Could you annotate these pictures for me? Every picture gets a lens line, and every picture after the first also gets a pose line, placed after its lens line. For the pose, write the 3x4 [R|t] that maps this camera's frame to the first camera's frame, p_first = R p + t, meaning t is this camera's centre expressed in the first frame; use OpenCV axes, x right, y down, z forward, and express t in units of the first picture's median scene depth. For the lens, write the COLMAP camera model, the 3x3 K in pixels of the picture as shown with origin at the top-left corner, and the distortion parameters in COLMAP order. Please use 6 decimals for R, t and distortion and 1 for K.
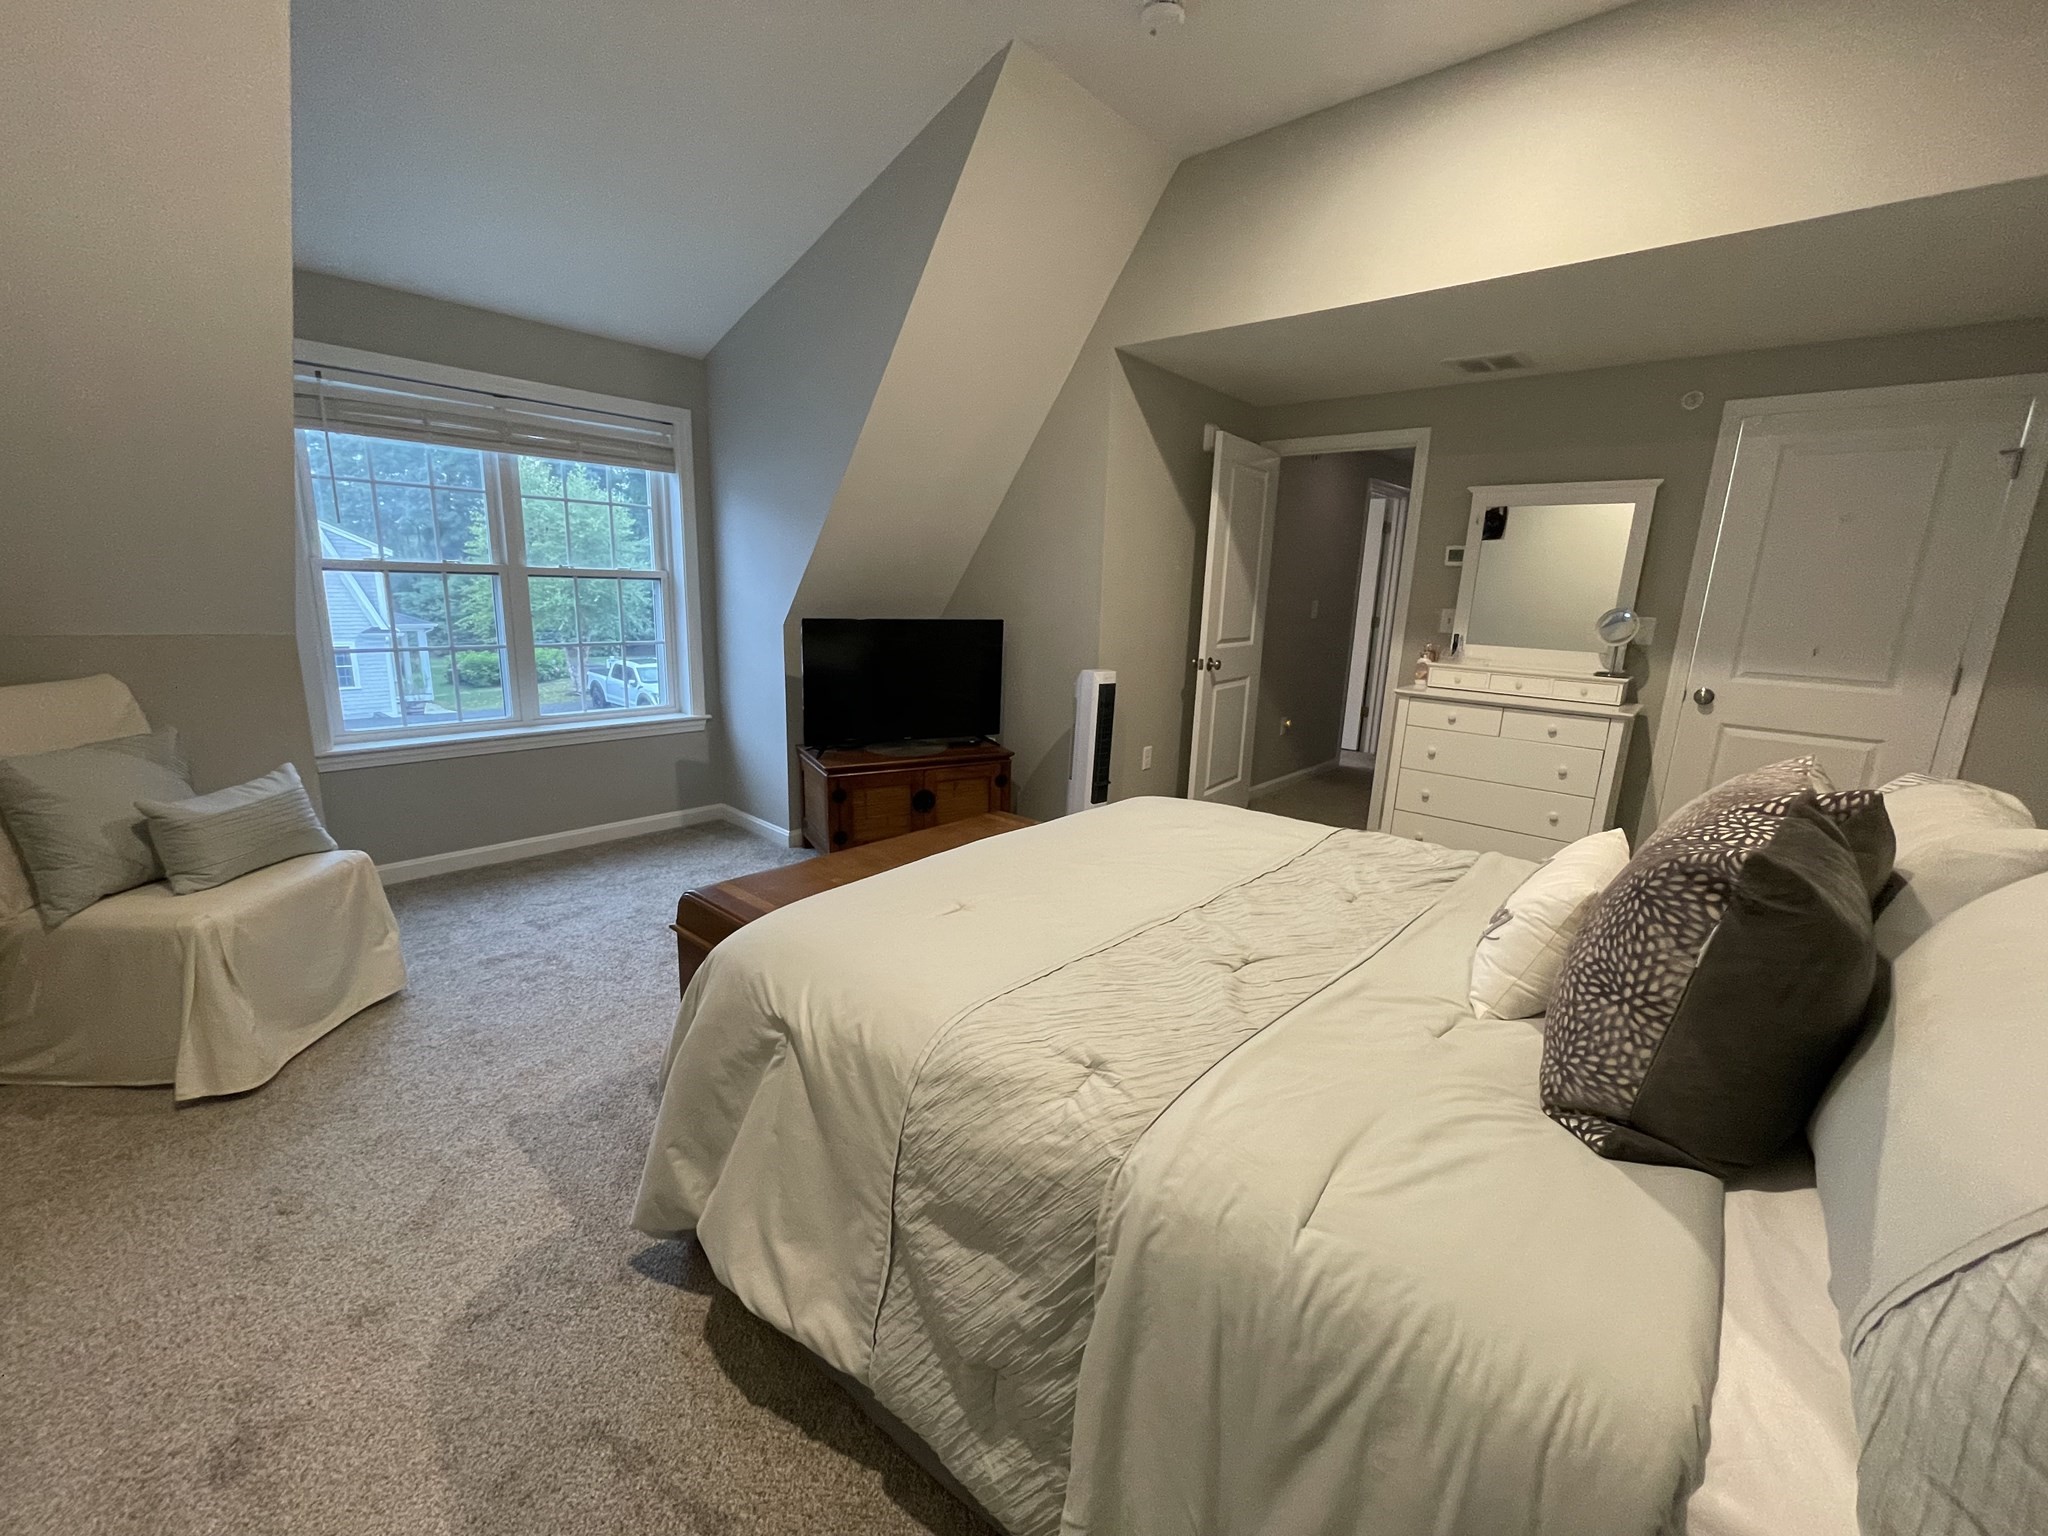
lens RADIAL K [[827.2, 0, 1027.3], [0, 827.2, 769.4], [0, 0, 1]] dist [-0.003147, -0.000027]
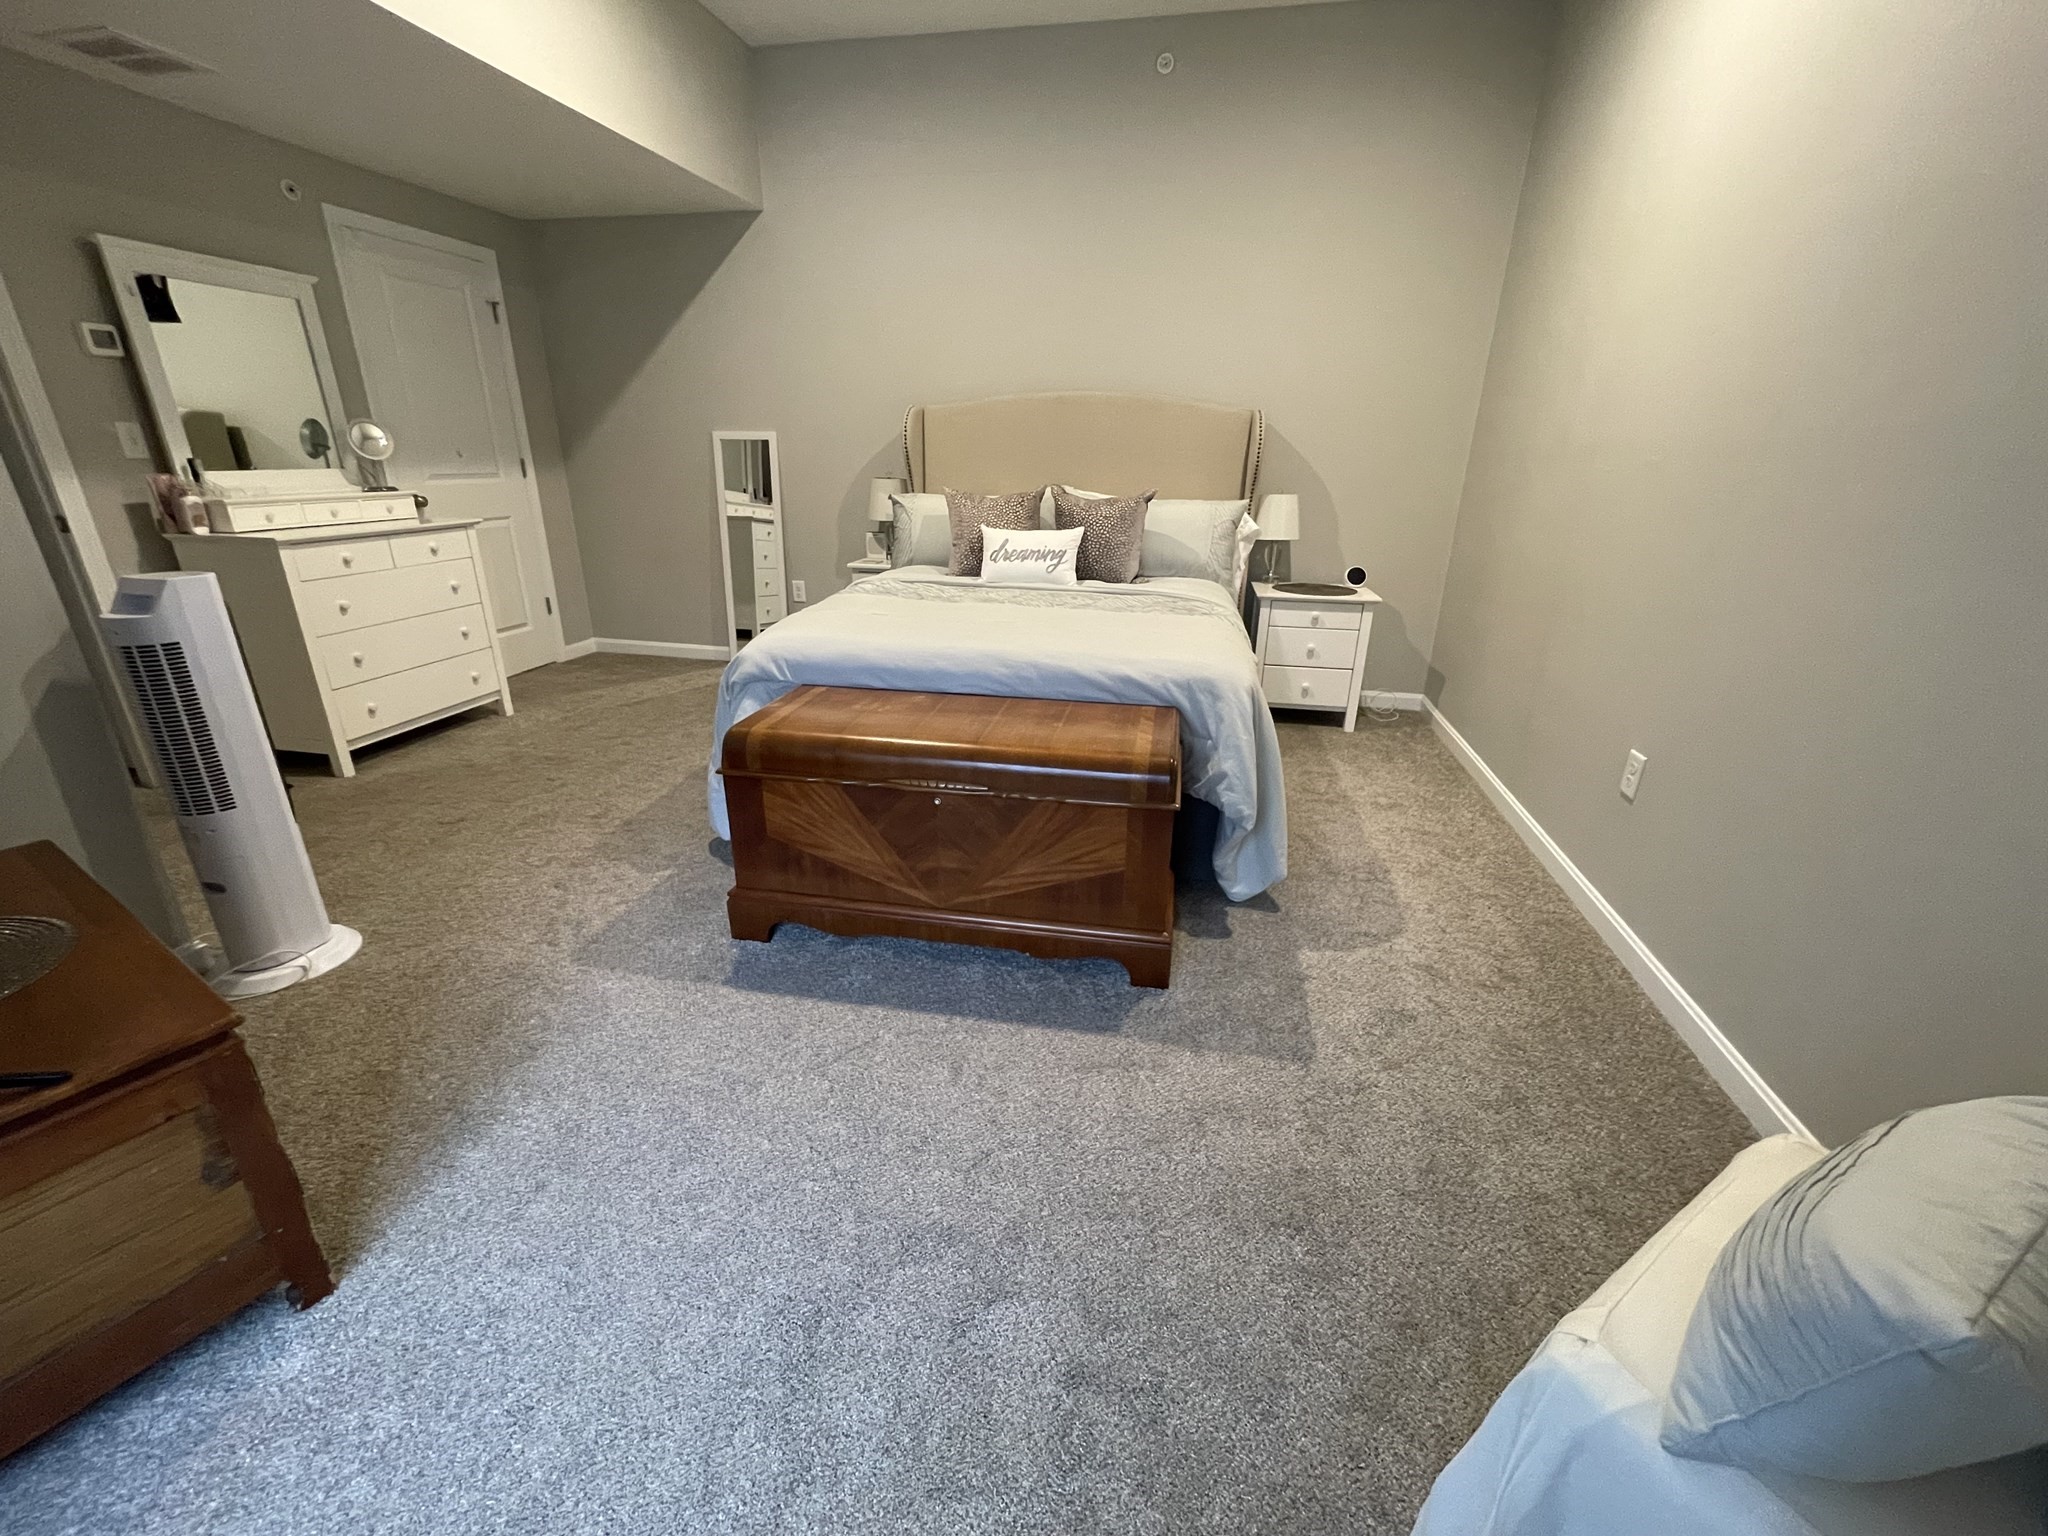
lens RADIAL K [[827.2, 0, 1029.1], [0, 827.2, 769.8], [0, 0, 1]] dist [-0.003147, -0.000027]
pose [[-0.506455, -0.348527, 0.788691, -1.064516], [0.160999, 0.860363, 0.483584, -0.316378], [-0.847103, 0.371892, -0.379622, 1.482324]]
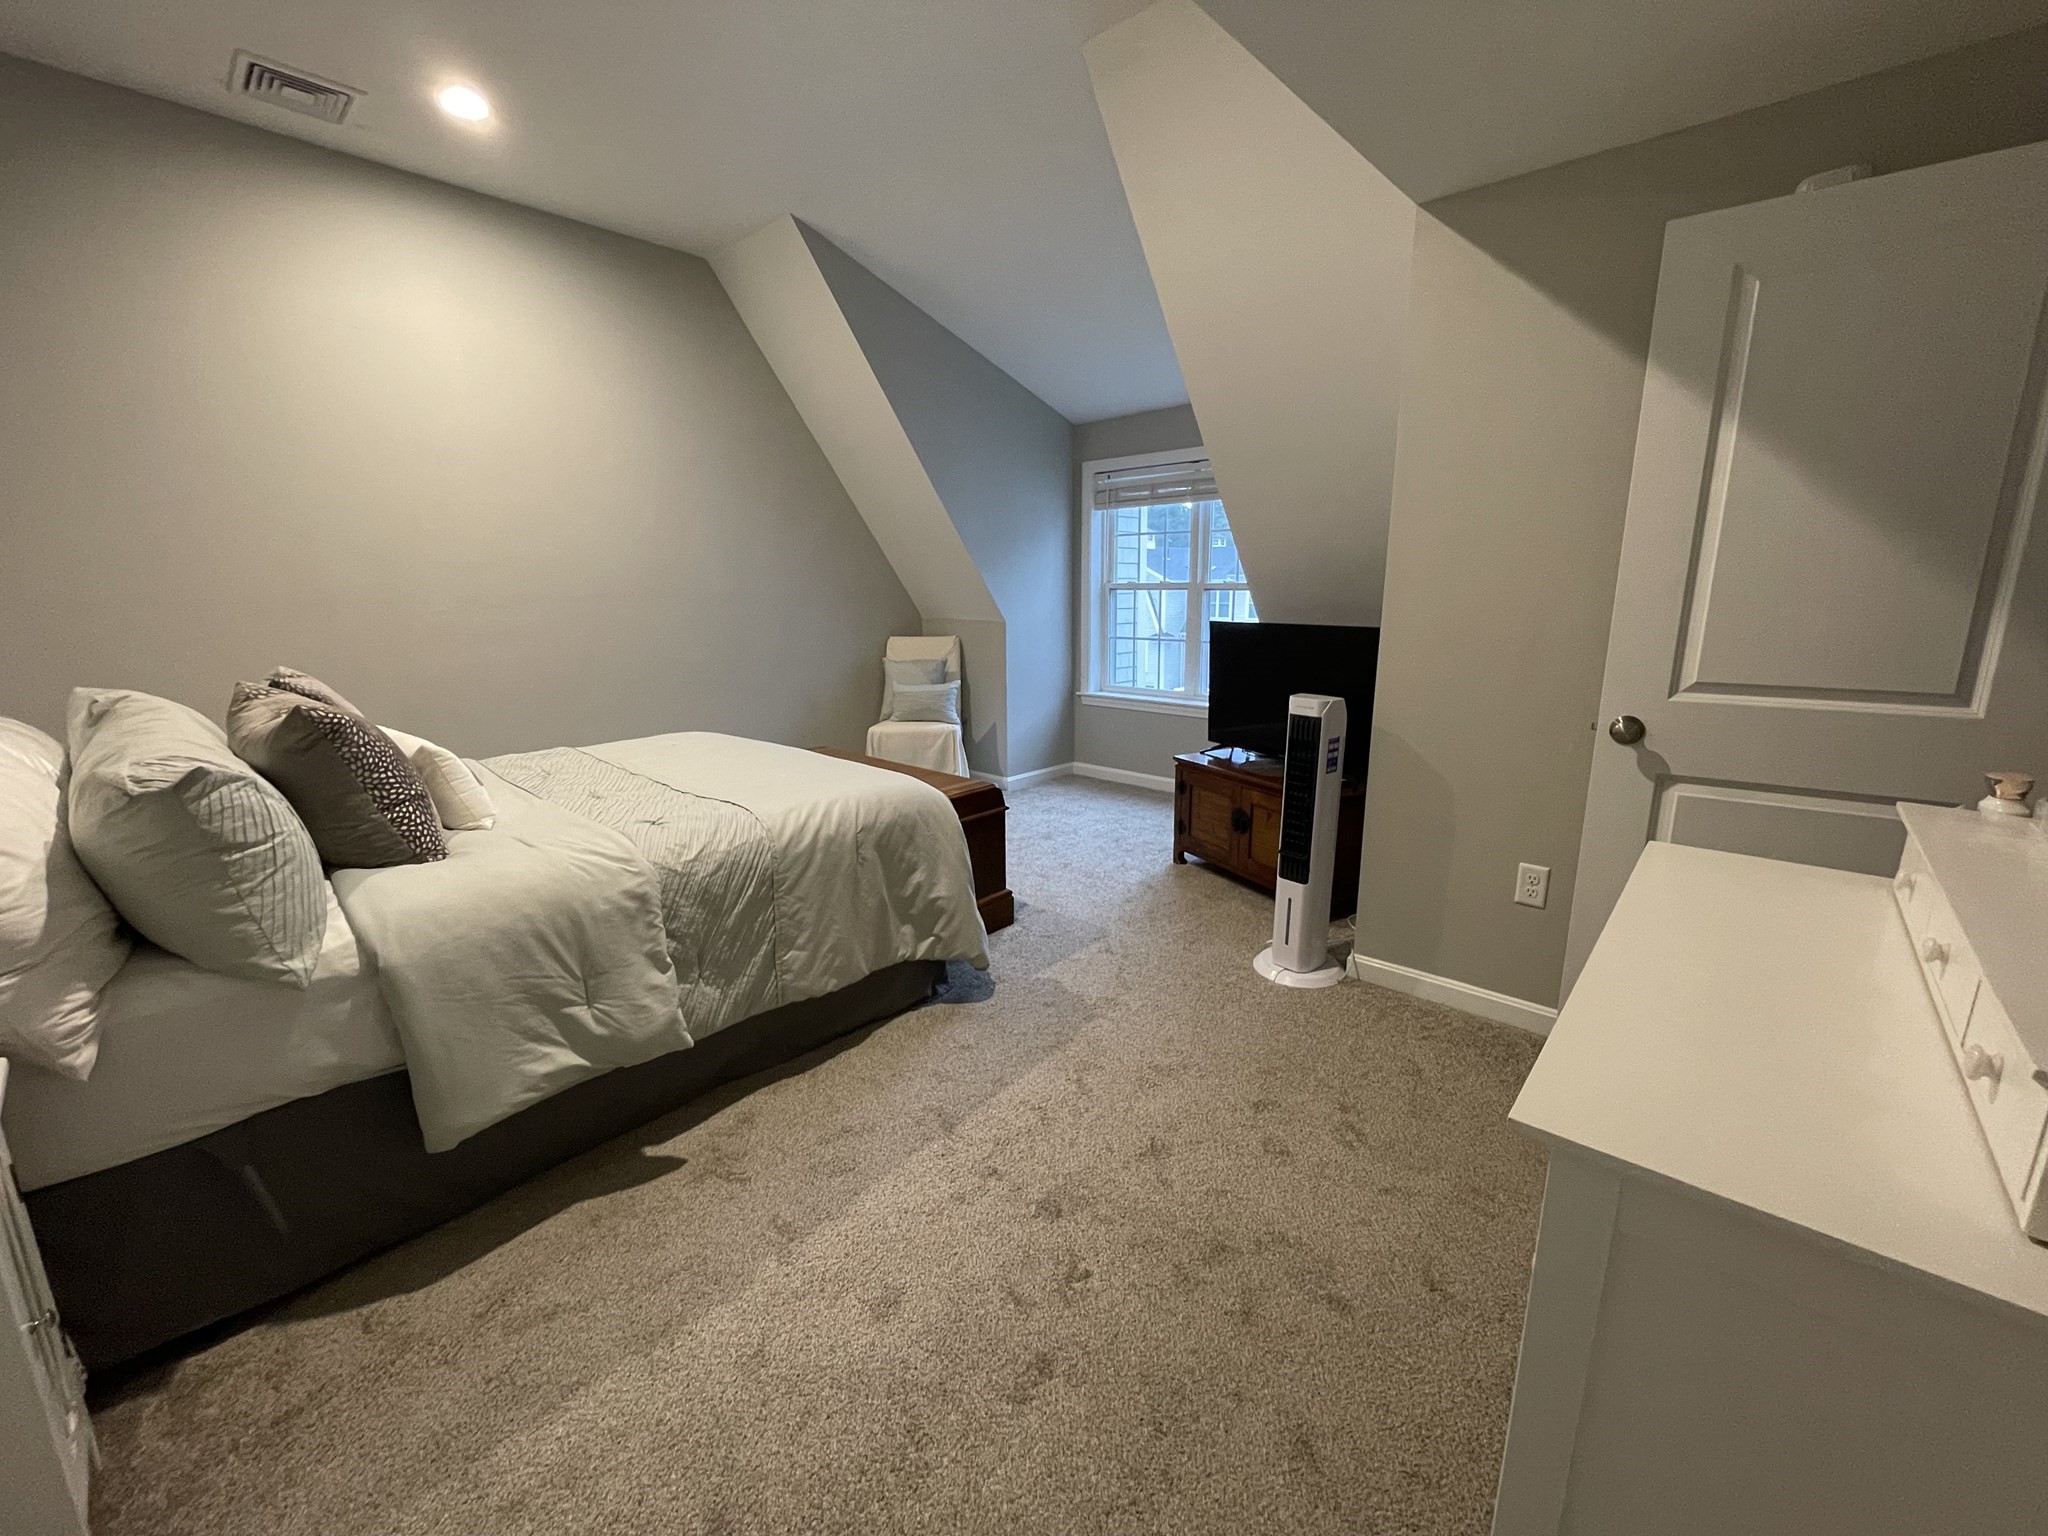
lens RADIAL K [[827.2, 0, 1032.9], [0, 827.2, 766.6], [0, 0, 1]] dist [-0.003147, -0.000027]
pose [[-0.008133, 0.177175, -0.984146, 1.448436], [-0.214004, 0.961068, 0.174789, -0.244901], [0.976799, 0.212032, 0.030100, 1.385054]]
